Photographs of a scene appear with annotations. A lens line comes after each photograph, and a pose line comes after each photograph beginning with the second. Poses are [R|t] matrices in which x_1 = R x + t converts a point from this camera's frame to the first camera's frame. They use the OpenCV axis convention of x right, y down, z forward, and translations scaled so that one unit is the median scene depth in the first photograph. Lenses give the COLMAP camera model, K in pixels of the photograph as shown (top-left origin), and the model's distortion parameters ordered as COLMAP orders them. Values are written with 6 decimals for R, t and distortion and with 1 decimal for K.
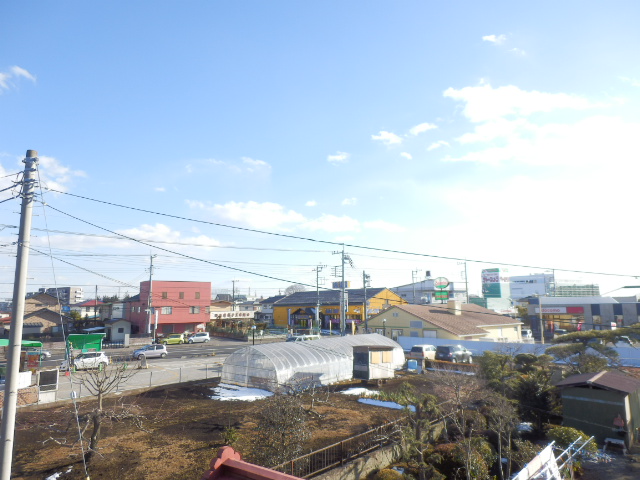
lens RADIAL K [[441.1, 0, 318.5], [0, 441.1, 241.4], [0, 0, 1]] dist [-0.007849, -0.004771]
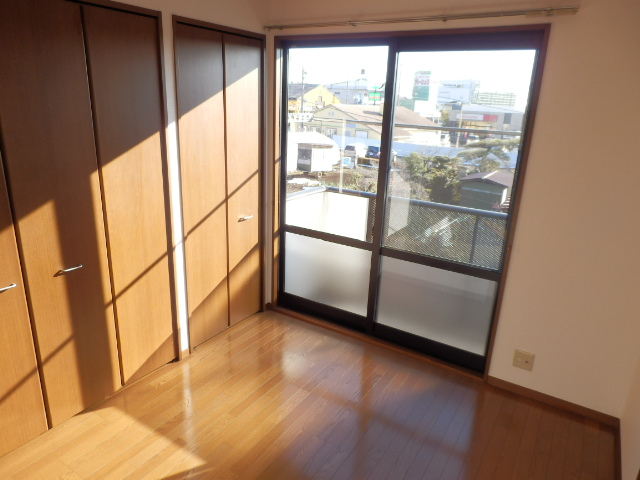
lens RADIAL K [[441.1, 0, 318.5], [0, 441.1, 241.4], [0, 0, 1]] dist [-0.007849, -0.004771]
pose [[0.985706, 0.004129, 0.168422, -0.051617], [-0.078076, 0.897061, 0.434954, -0.025845], [-0.149289, -0.441886, 0.884562, -0.097260]]
